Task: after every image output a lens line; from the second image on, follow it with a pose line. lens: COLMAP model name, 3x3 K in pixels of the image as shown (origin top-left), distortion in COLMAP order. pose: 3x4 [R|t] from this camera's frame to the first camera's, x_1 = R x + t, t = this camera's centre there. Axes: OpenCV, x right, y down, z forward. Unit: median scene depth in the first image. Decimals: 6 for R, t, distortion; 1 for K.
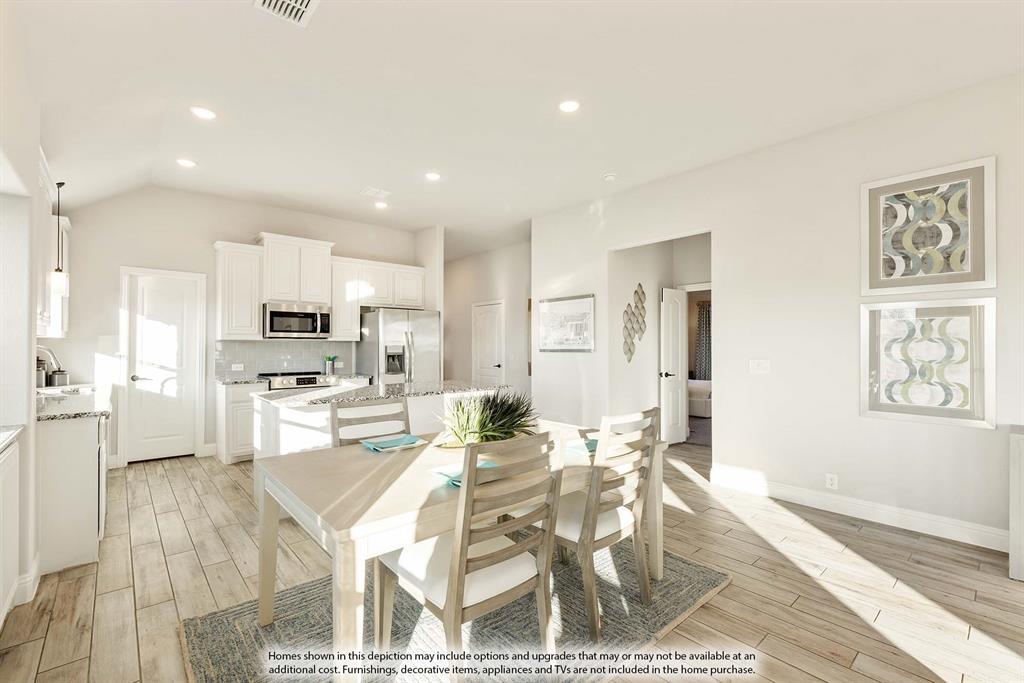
lens RADIAL K [[450.0, 0, 511.2], [0, 450.0, 338.6], [0, 0, 1]] dist [-0.001009, 0.000457]
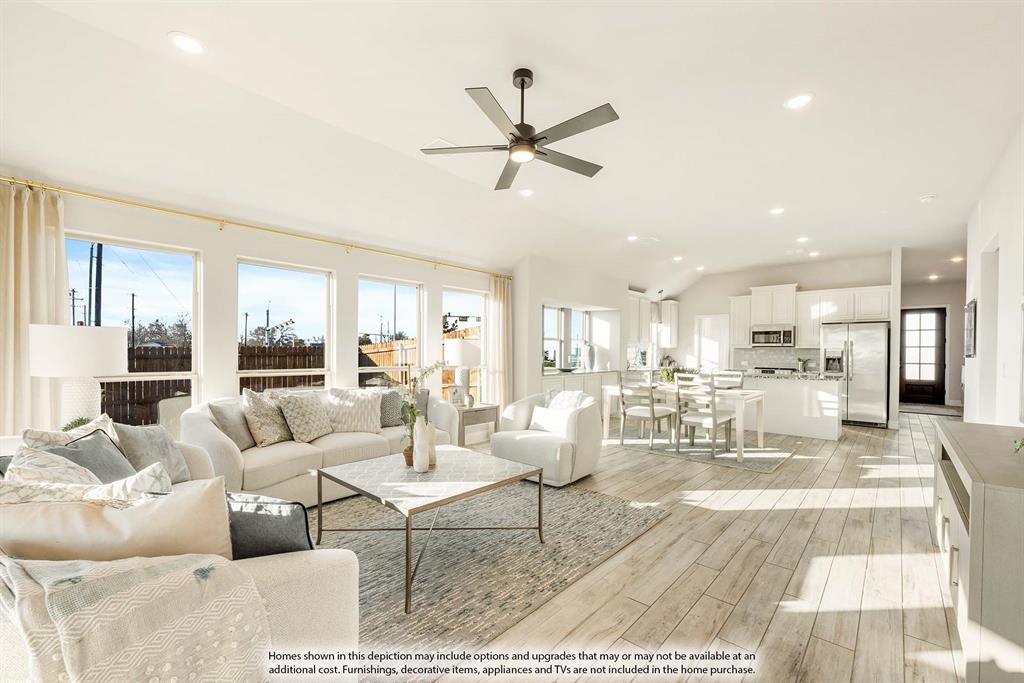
lens RADIAL K [[418.9, 0, 515.5], [0, 418.9, 355.3], [0, 0, 1]] dist [-0.004217, 0.000517]
pose [[0.107987, 0.009064, -0.994111, 1.072410], [0.005611, 0.999937, 0.009726, 0.011825], [0.994136, -0.006628, 0.107929, -0.110958]]
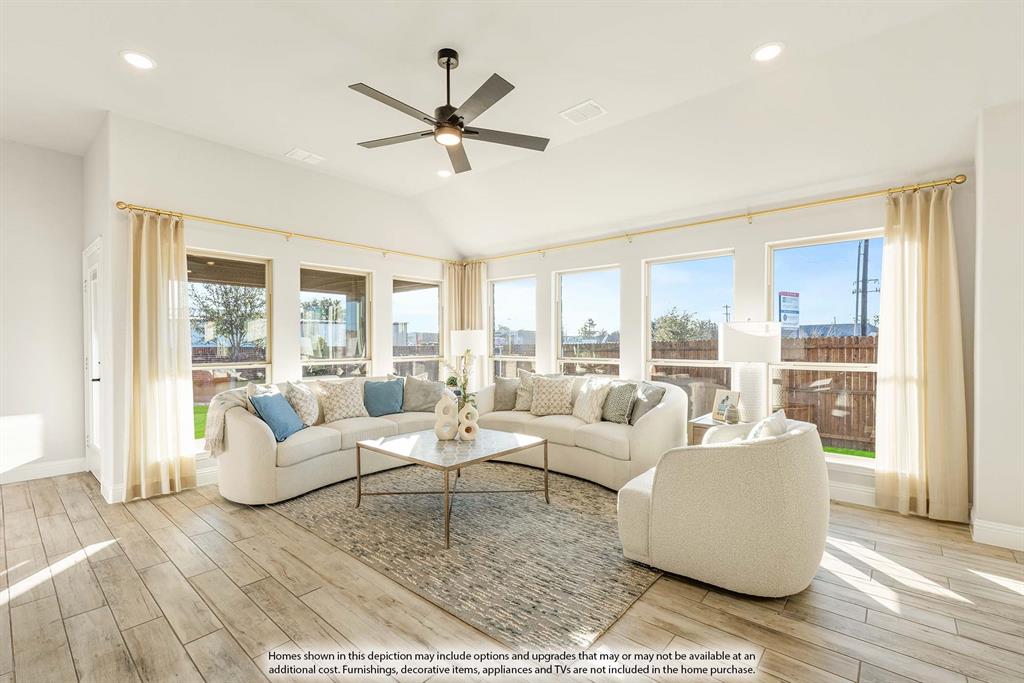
lens RADIAL K [[450.0, 0, 509.8], [0, 450.0, 349.1], [0, 0, 1]] dist [-0.001009, 0.000457]
pose [[-0.990954, 0.003700, -0.134152, 0.522153], [0.003619, 0.999993, 0.000846, 0.022727], [0.134154, 0.000353, -0.990960, 0.537824]]
